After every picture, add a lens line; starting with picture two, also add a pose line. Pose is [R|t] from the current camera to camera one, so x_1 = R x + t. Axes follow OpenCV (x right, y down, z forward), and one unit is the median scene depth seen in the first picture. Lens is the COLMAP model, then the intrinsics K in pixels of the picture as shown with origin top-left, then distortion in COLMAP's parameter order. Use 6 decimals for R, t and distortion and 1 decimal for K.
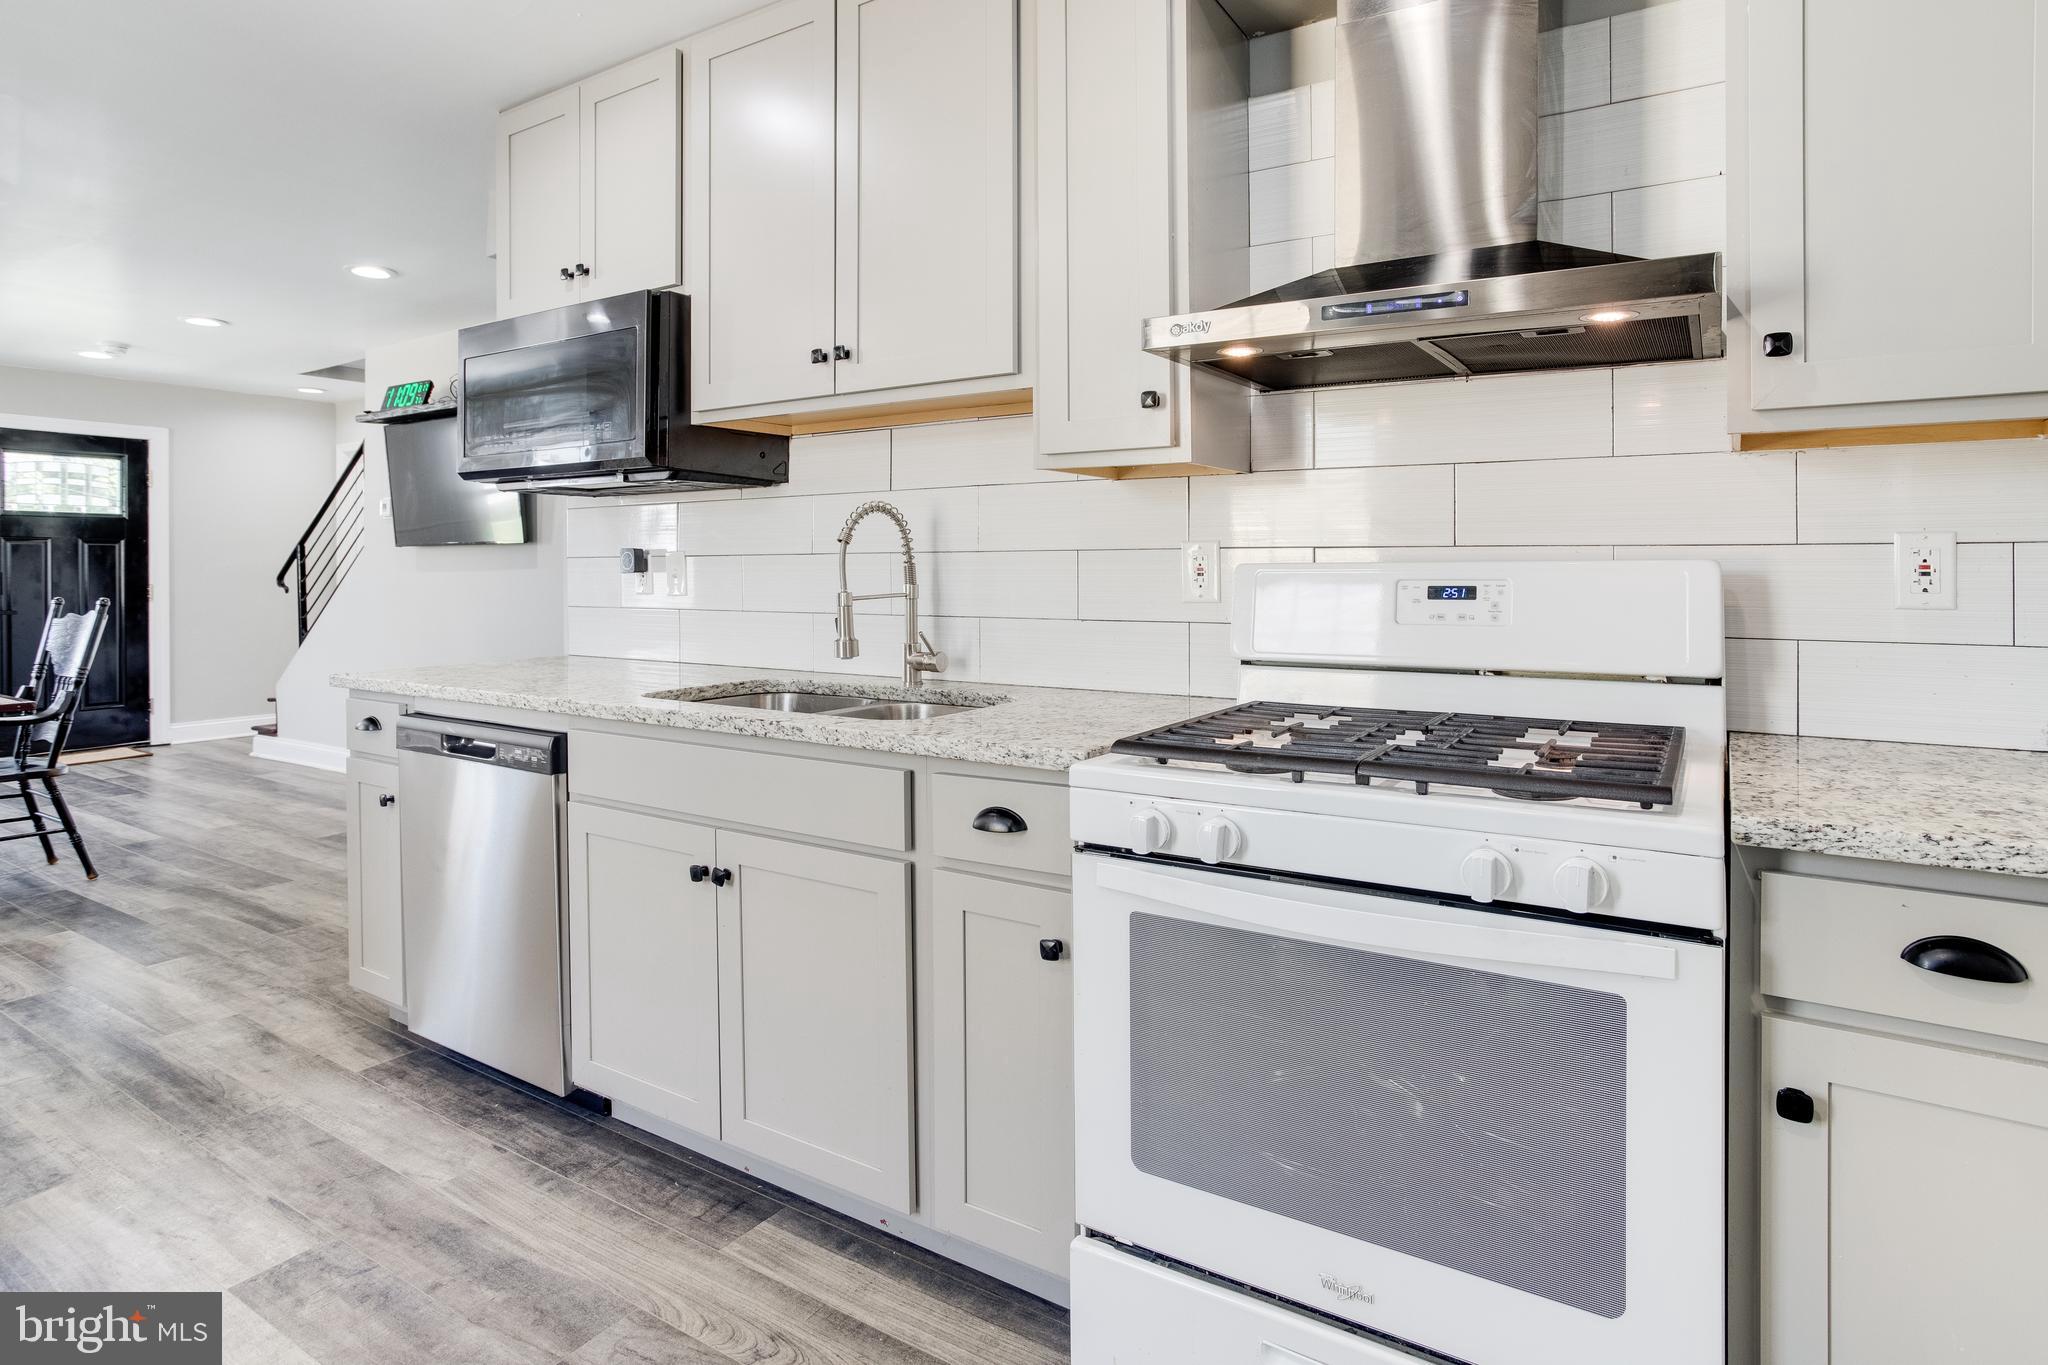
lens RADIAL K [[1052.4, 0, 1118.7], [0, 1052.4, 549.3], [0, 0, 1]] dist [-0.046717, 0.020687]
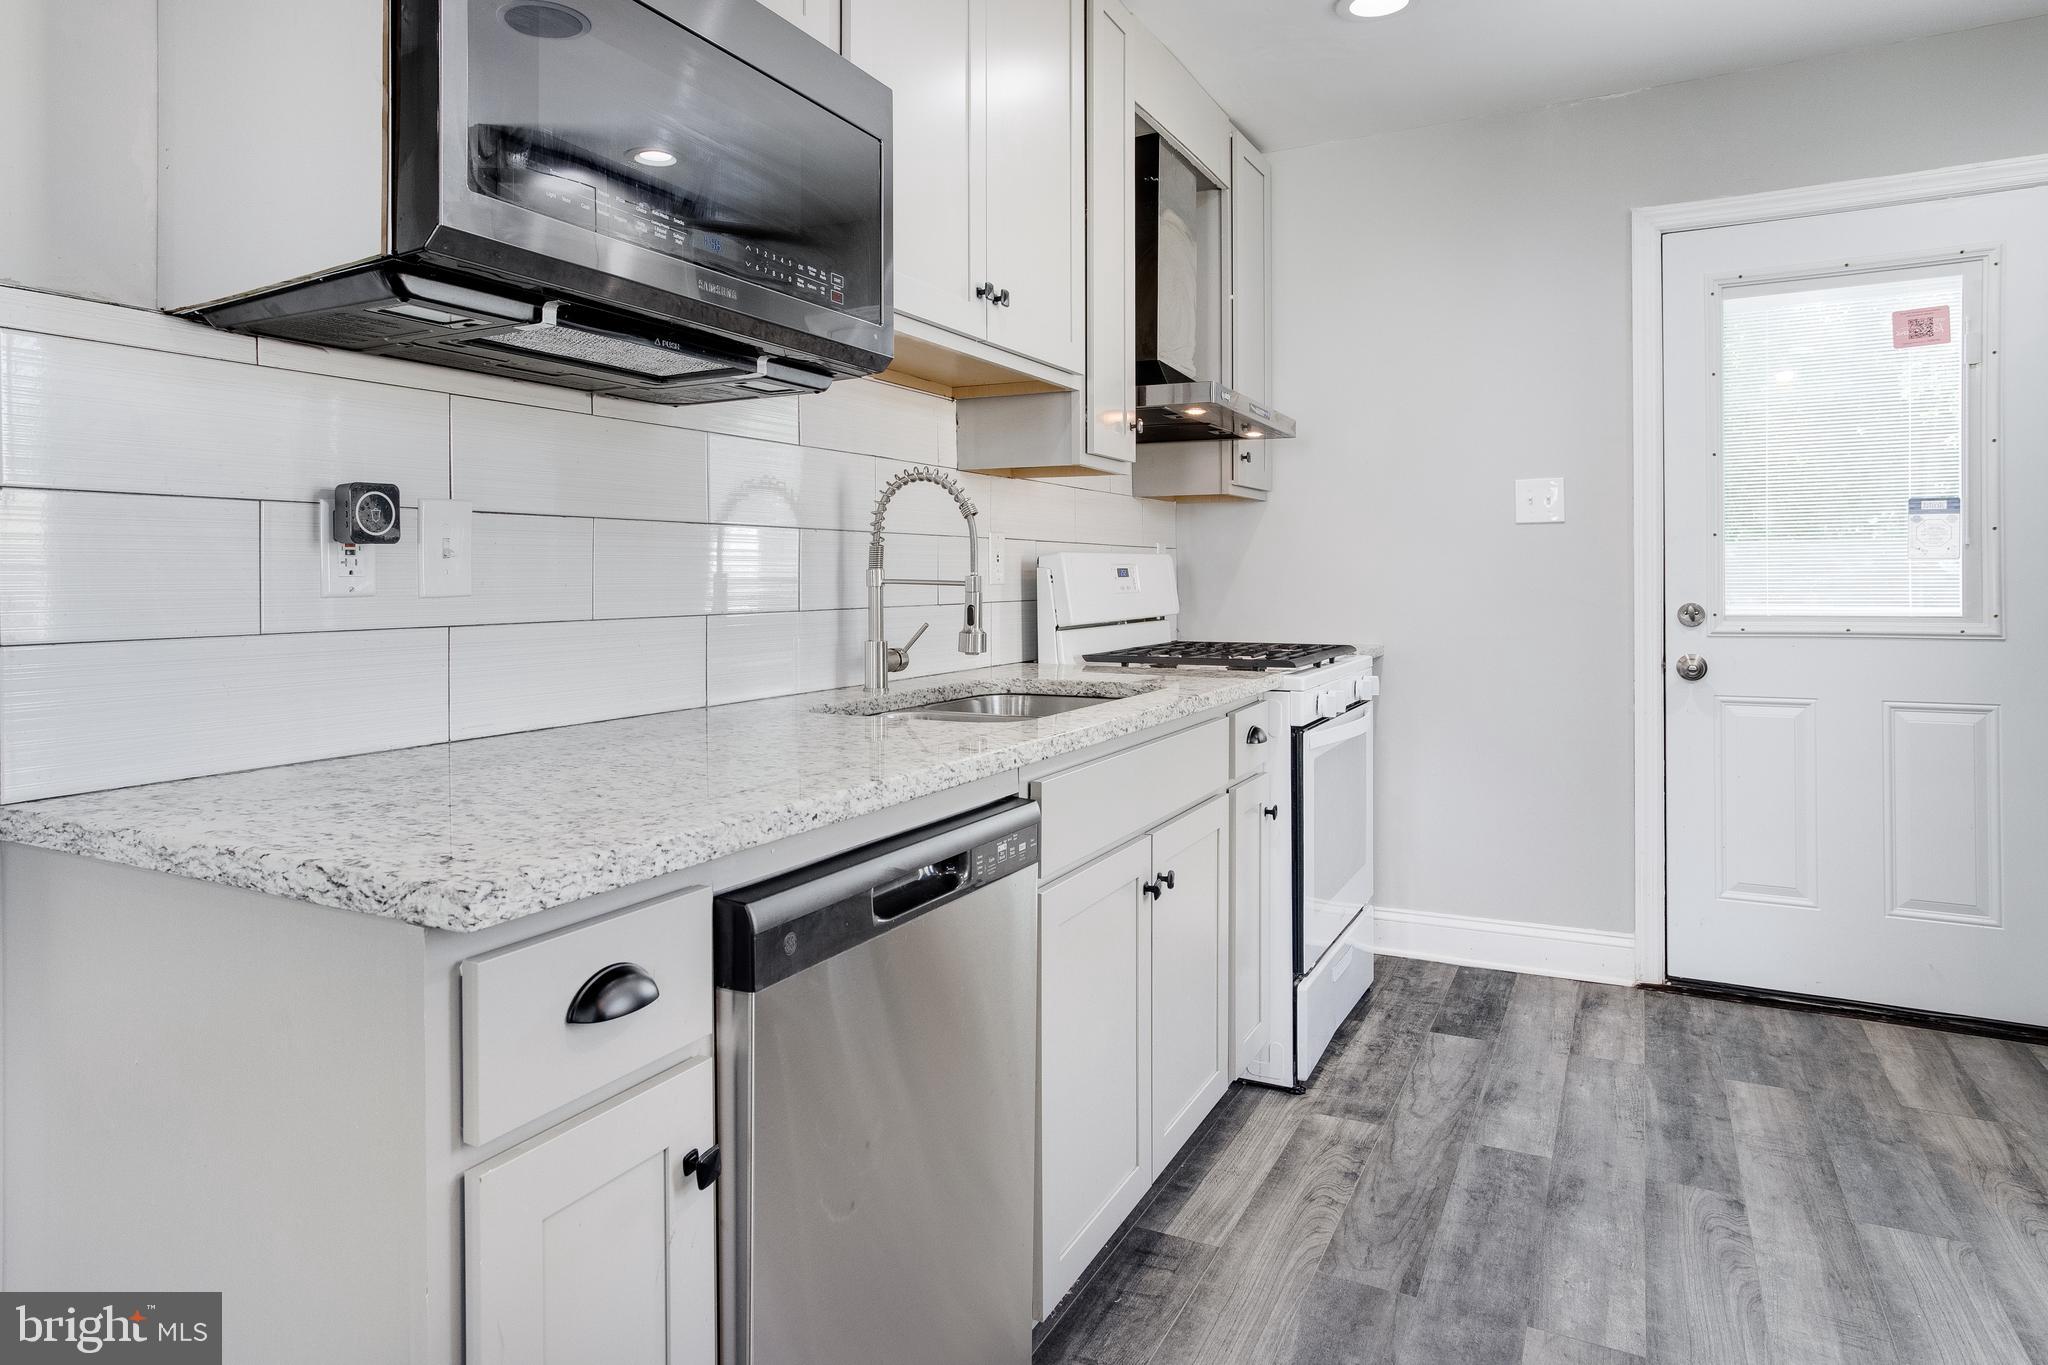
lens RADIAL K [[1225.6, 0, 969.9], [0, 1225.6, 577.7], [0, 0, 1]] dist [-0.006076, 0.018600]
pose [[-0.004841, 0.004609, 0.999978, -1.316201], [-0.009532, 0.999944, -0.004655, 0.048619], [-0.999943, -0.009554, -0.004797, 1.062014]]
